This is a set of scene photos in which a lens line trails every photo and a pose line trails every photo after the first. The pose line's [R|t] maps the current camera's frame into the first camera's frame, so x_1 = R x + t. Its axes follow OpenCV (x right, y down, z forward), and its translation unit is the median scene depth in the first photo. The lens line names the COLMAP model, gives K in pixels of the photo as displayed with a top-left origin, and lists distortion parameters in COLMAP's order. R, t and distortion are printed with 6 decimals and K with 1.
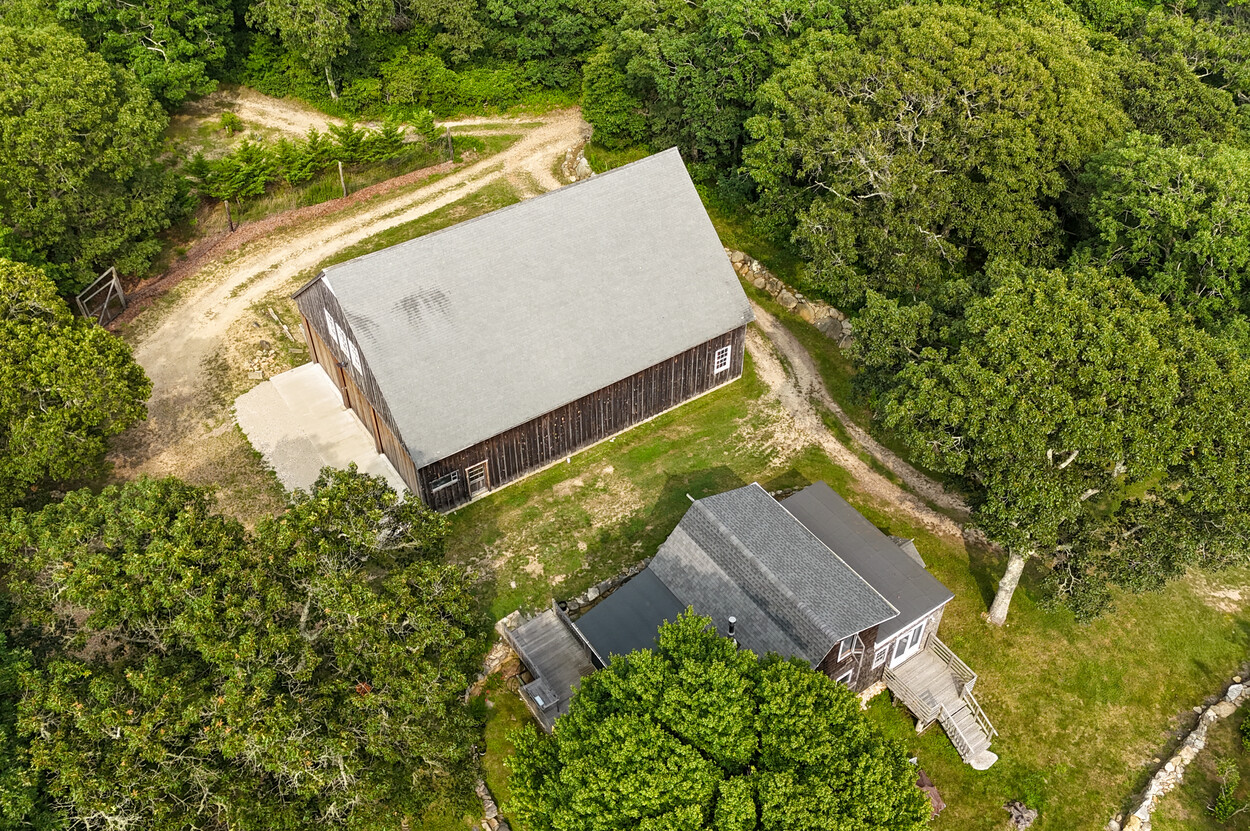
lens RADIAL K [[1075.2, 0, 627.2], [0, 1075.2, 414.5], [0, 0, 1]] dist [0.011959, -0.003051]
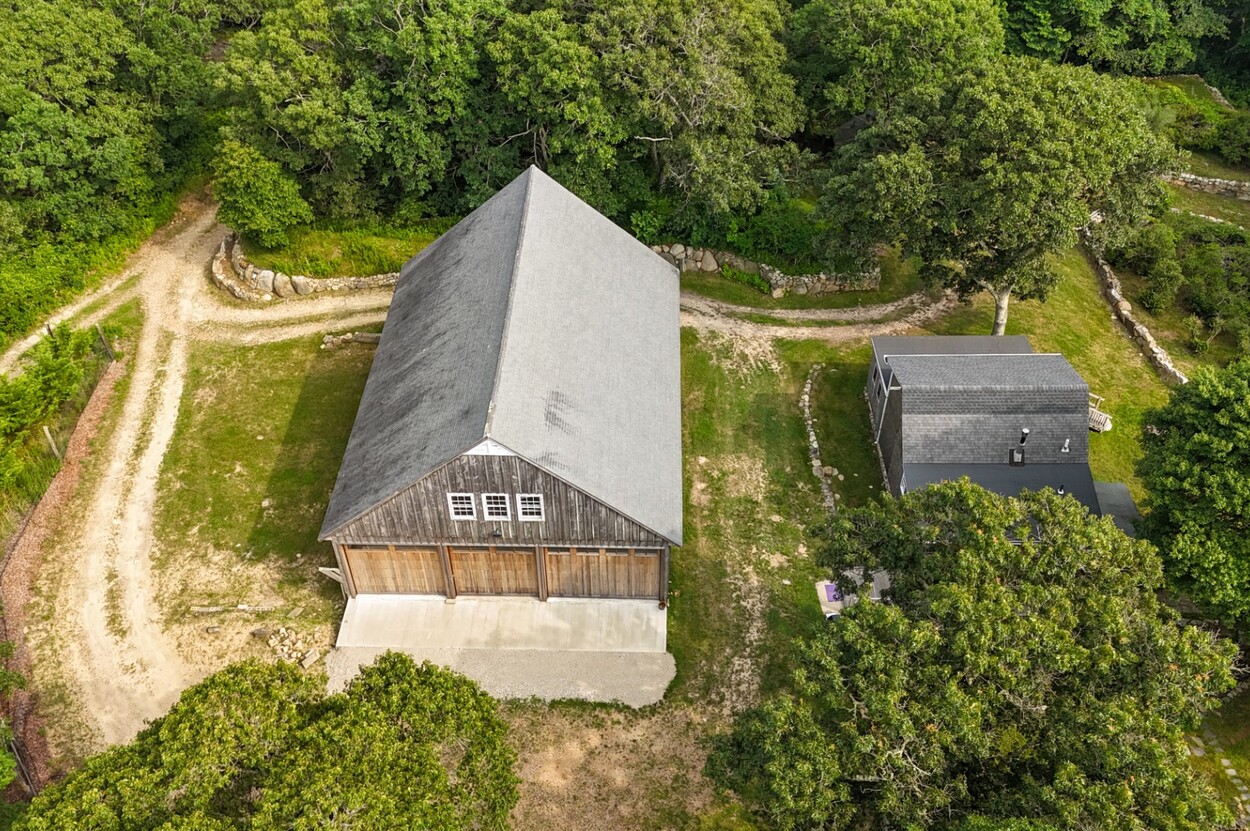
lens RADIAL K [[1075.2, 0, 626.8], [0, 1075.2, 417.0], [0, 0, 1]] dist [0.011959, -0.003051]
pose [[0.580221, -0.562017, 0.589475, -0.564297], [0.557659, 0.801637, 0.215393, -0.213088], [-0.593599, 0.203750, 0.778541, 0.226870]]
